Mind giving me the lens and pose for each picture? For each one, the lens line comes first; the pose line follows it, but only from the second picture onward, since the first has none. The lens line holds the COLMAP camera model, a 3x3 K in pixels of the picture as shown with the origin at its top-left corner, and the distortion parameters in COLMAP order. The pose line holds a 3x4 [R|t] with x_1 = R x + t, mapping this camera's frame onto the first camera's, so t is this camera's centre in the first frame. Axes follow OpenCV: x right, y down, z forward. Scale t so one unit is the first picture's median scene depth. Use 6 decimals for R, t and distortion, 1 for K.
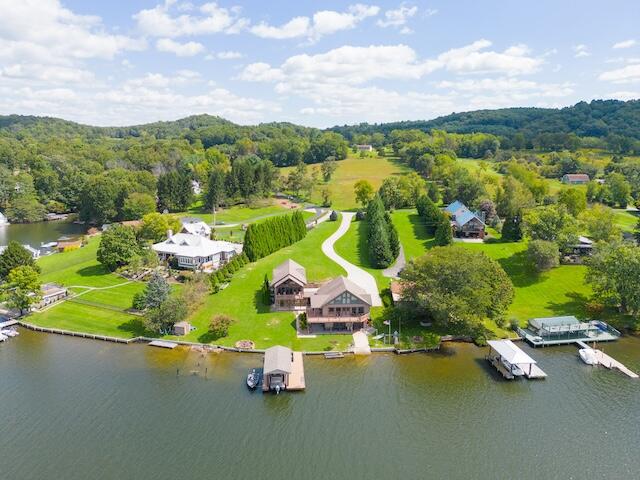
lens RADIAL K [[448.6, 0, 320.6], [0, 448.6, 250.7], [0, 0, 1]] dist [0.063196, -0.044781]
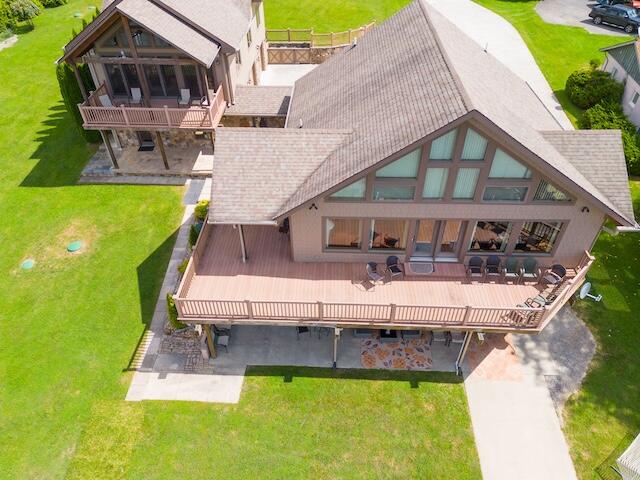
lens RADIAL K [[448.6, 0, 317.8], [0, 448.6, 242.0], [0, 0, 1]] dist [0.063196, -0.044781]
pose [[0.993958, 0.056565, -0.094062, 0.024222], [-0.006443, 0.885568, 0.464465, 0.051262], [0.109571, -0.461053, 0.880582, 0.712886]]
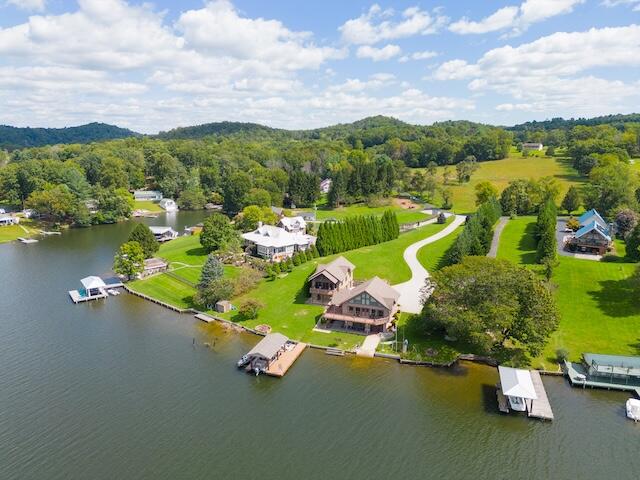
lens RADIAL K [[448.6, 0, 318.1], [0, 448.6, 242.0], [0, 0, 1]] dist [0.063196, -0.044781]
pose [[0.919576, 0.078818, -0.384927, 0.276121], [-0.085591, 0.996330, -0.000463, -0.008620], [0.383478, 0.033372, 0.922947, 0.031100]]
